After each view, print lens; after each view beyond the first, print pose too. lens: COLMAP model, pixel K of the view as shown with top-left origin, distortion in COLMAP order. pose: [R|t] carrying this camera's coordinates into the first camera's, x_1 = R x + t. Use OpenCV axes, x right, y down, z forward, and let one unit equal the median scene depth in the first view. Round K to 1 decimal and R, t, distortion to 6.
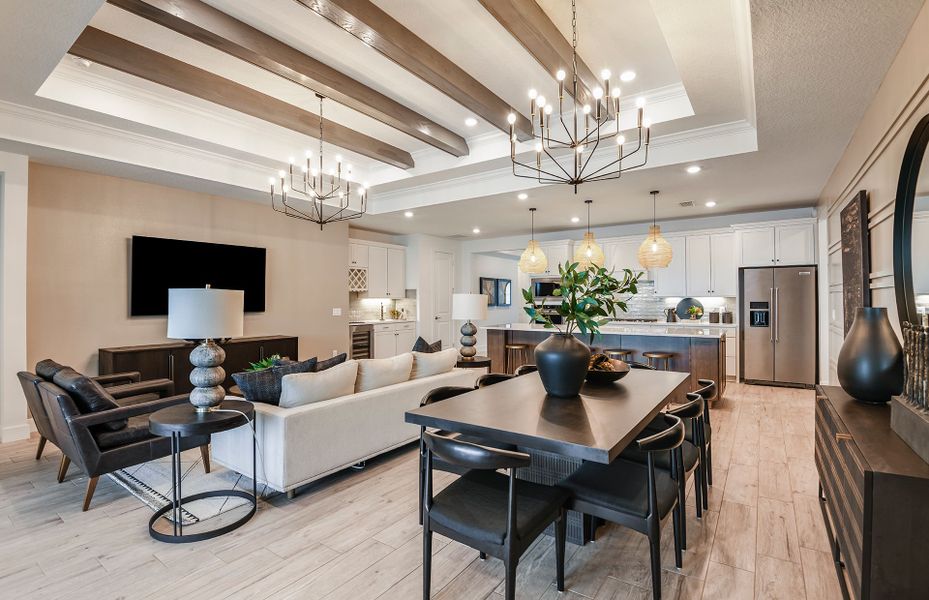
lens RADIAL K [[424.4, 0, 482.9], [0, 424.4, 296.8], [0, 0, 1]] dist [-0.001902, -0.000181]
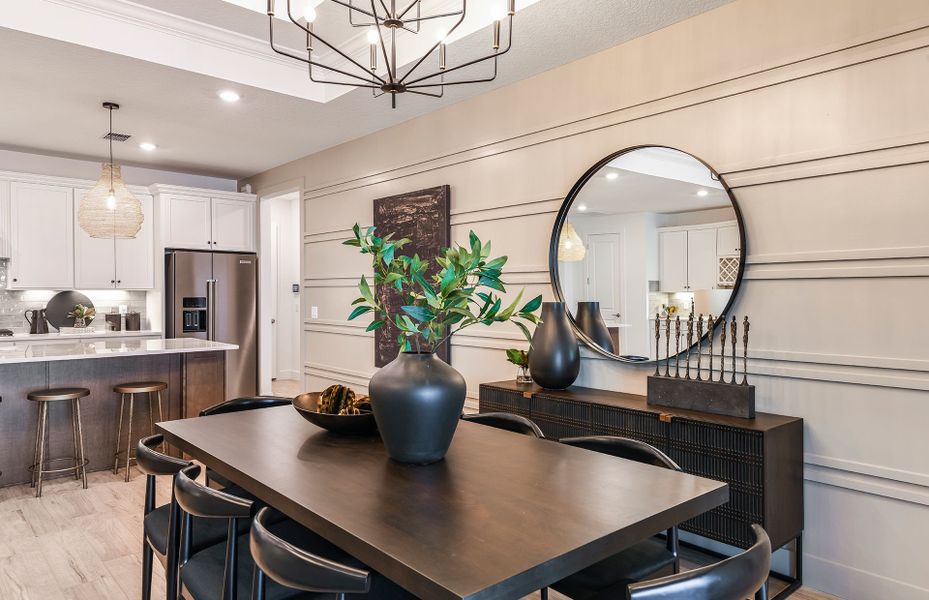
lens RADIAL K [[602.3, 0, 464.5], [0, 602.3, 300.0], [0, 0, 1]] dist [0.002326, 0.000406]
pose [[0.255263, -0.003441, 0.966865, -0.198623], [-0.009136, 0.999940, 0.005971, 0.004912], [-0.966828, -0.010358, 0.255217, 0.255827]]
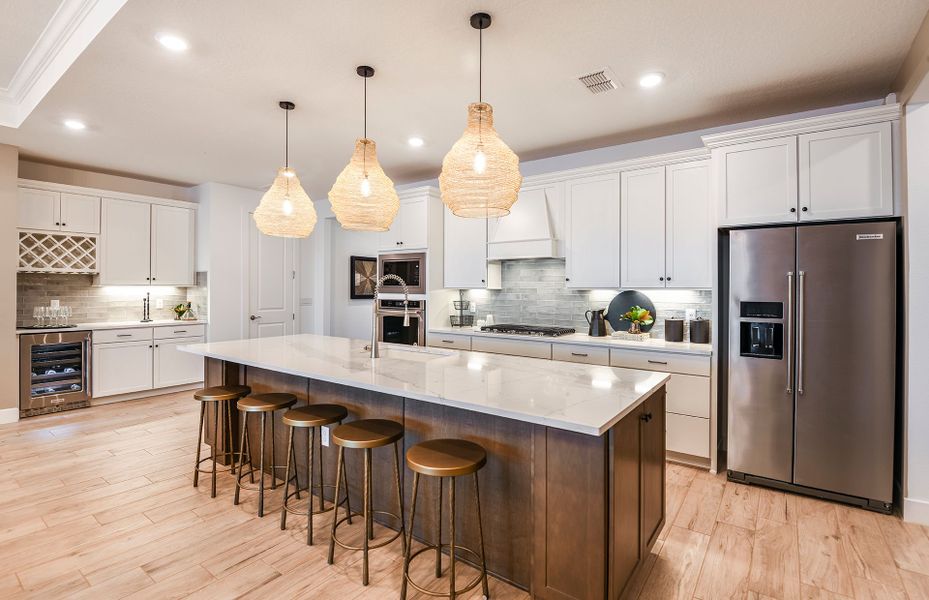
lens RADIAL K [[436.3, 0, 467.9], [0, 436.3, 287.3], [0, 0, 1]] dist [-0.000720, -0.000530]
pose [[0.999002, 0.010468, -0.043421, 0.317857], [-0.010253, 0.999934, 0.005169, -0.002871], [0.043472, -0.004719, 0.999044, 0.461752]]
